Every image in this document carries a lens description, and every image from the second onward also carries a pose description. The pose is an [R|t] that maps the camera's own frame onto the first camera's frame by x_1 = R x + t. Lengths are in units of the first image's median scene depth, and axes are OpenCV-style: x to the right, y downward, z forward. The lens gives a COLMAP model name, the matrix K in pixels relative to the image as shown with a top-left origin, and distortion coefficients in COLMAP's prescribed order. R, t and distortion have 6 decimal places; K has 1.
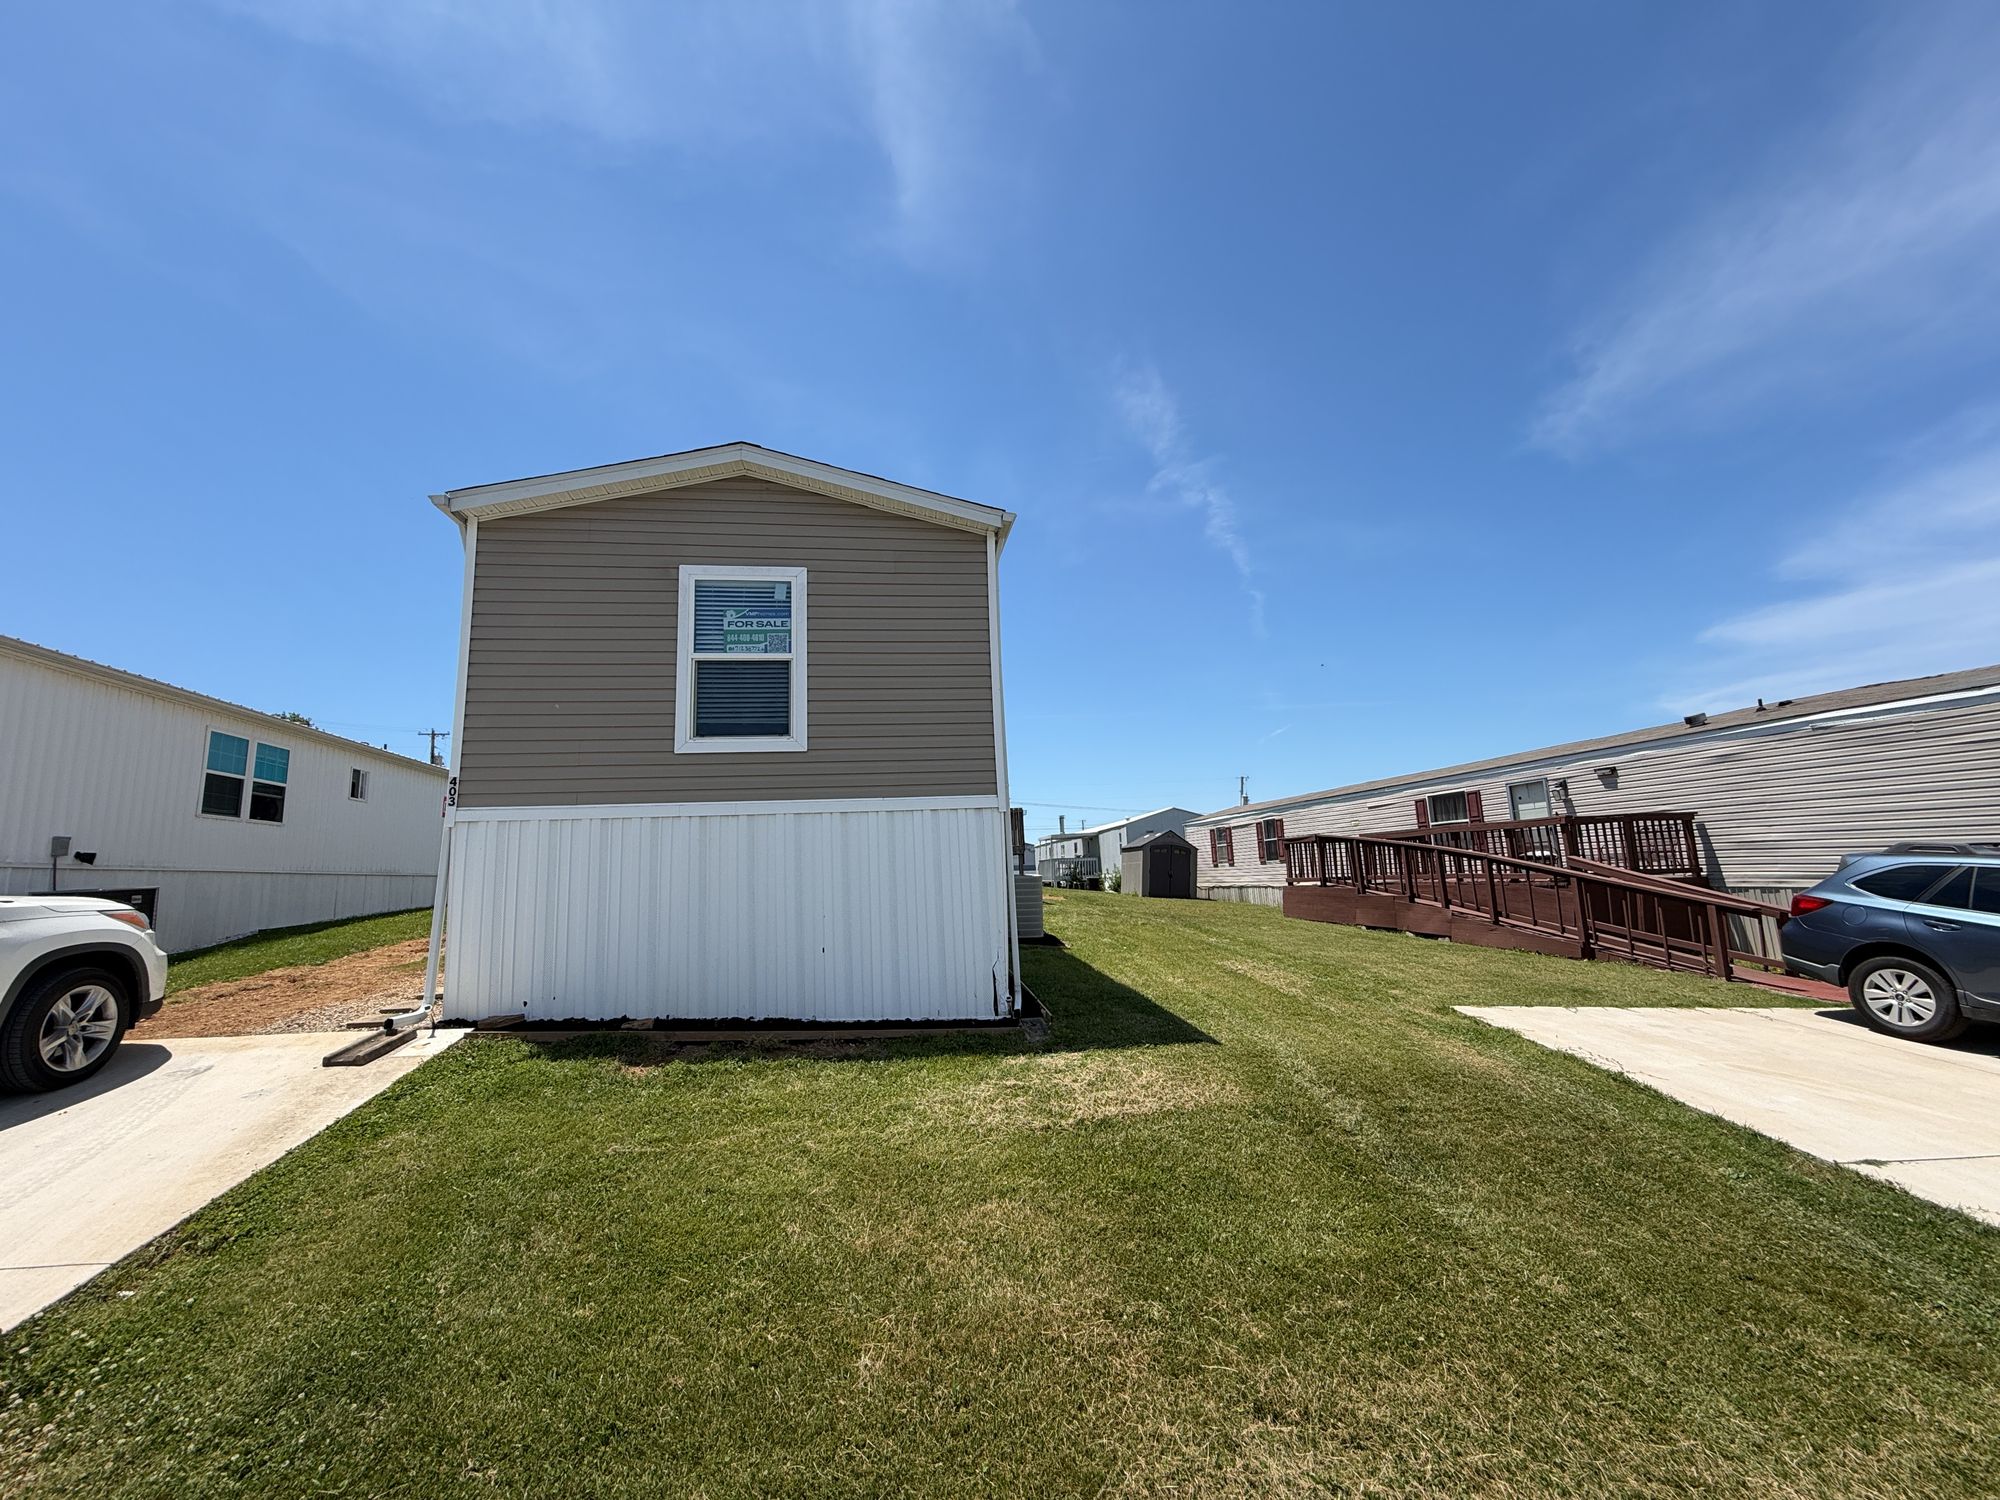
lens RADIAL K [[792.8, 0, 1000.0], [0, 792.8, 750.0], [0, 0, 1]] dist [0.001725, -0.000052]
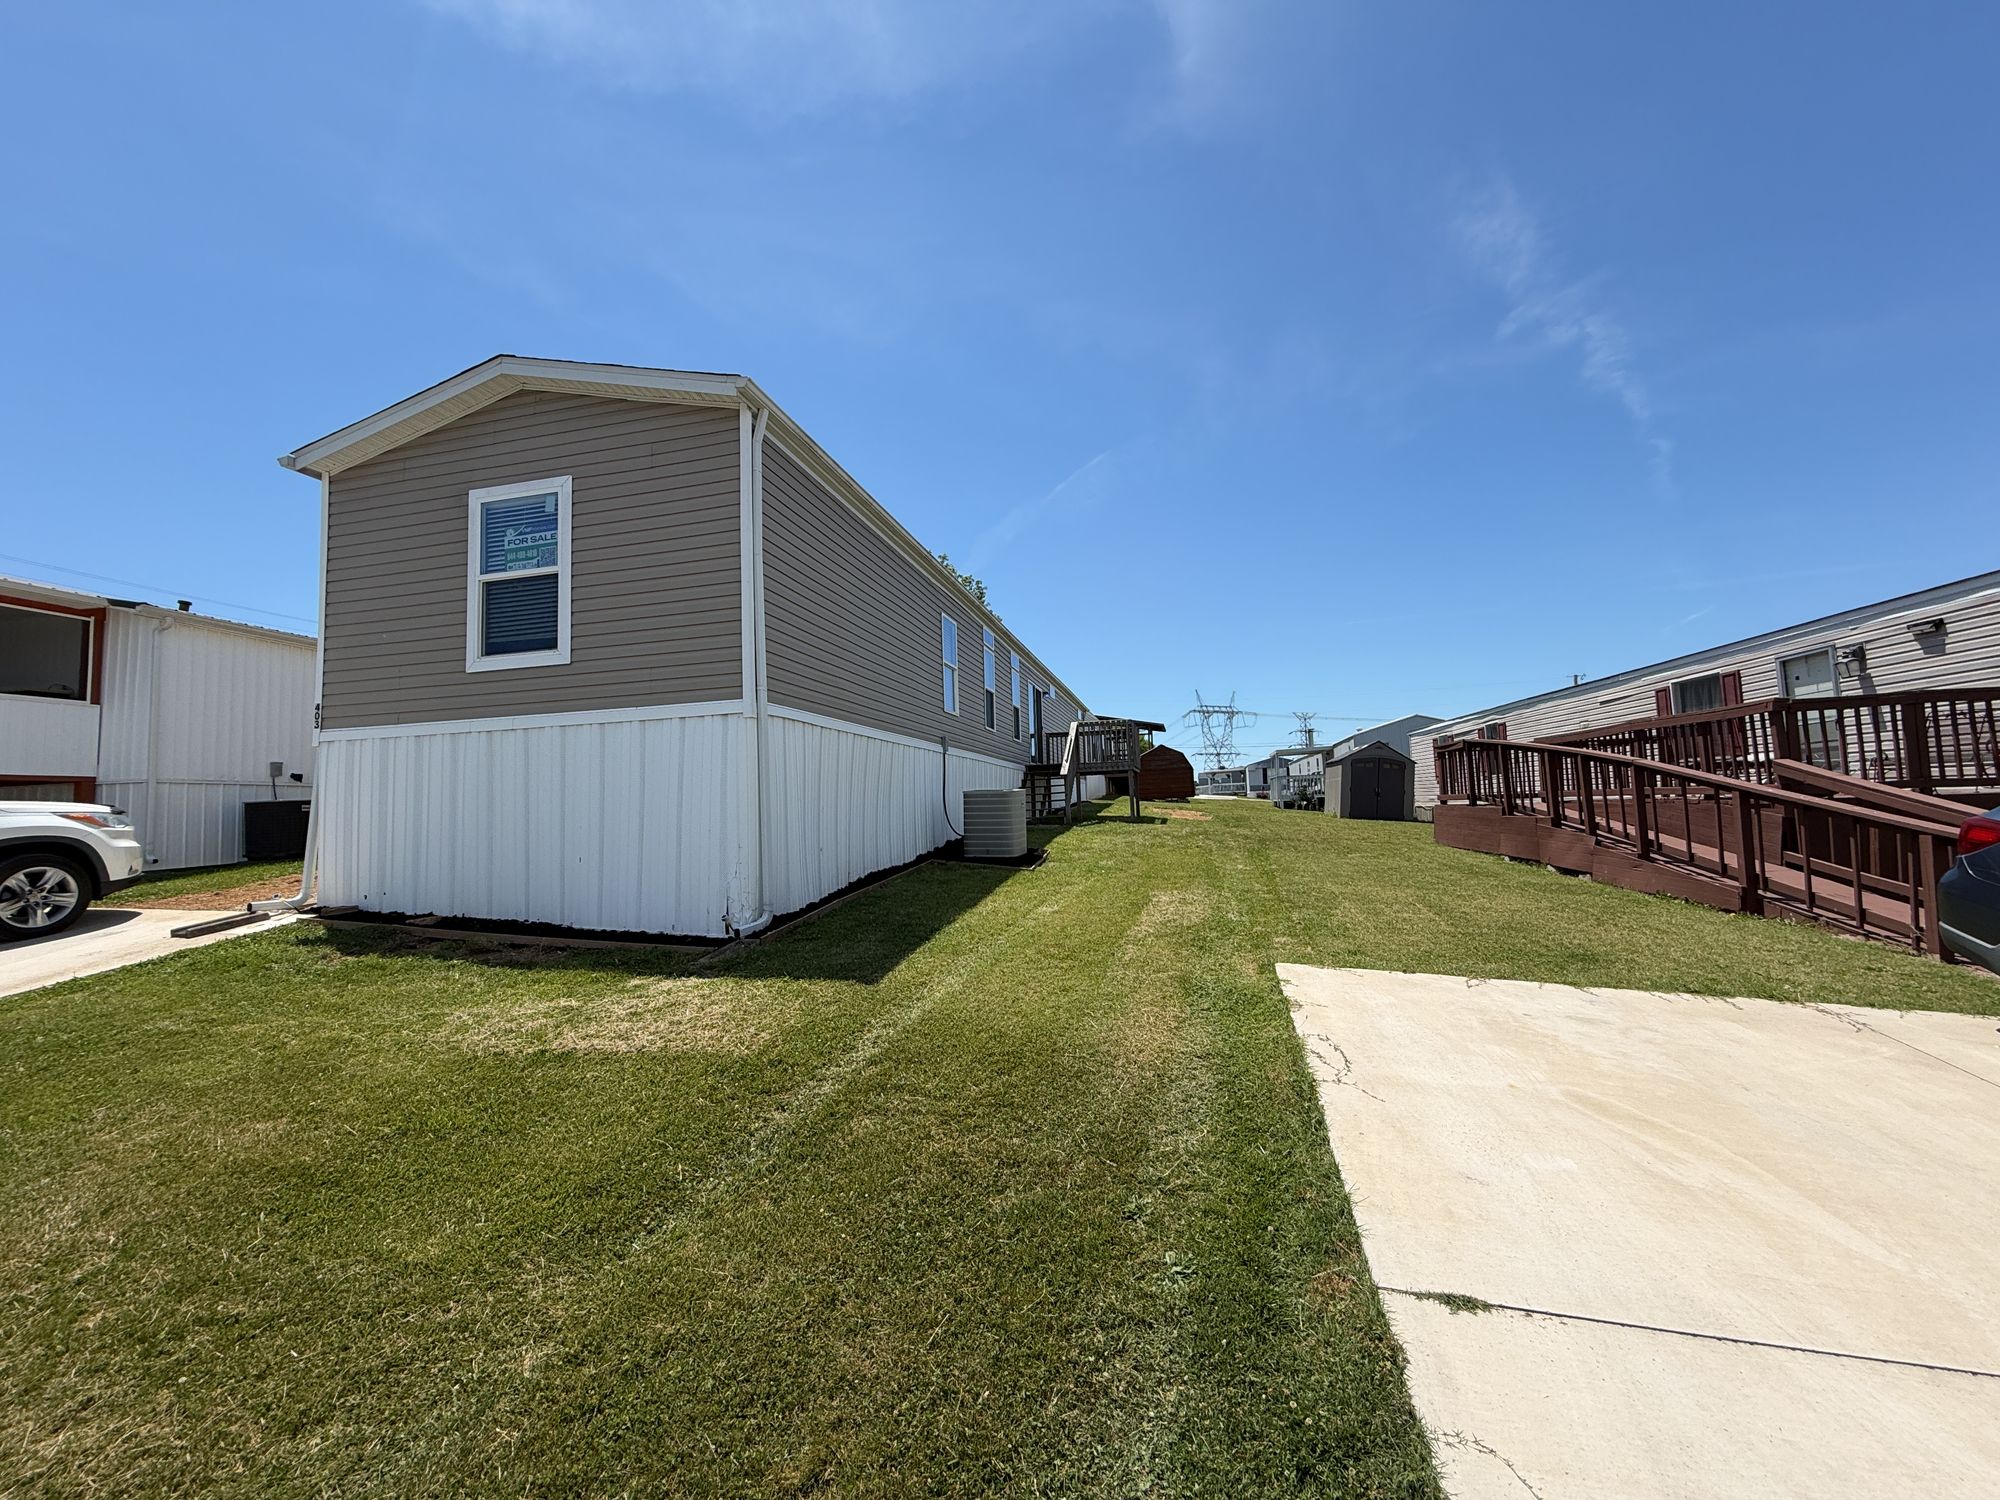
lens RADIAL K [[792.5, 0, 1002.5], [0, 792.5, 748.3], [0, 0, 1]] dist [0.000541, 0.000215]
pose [[0.928497, -0.021779, -0.370701, 0.617432], [0.057432, 0.994689, 0.085410, 0.052882], [0.366873, -0.100593, 0.924816, 0.263237]]
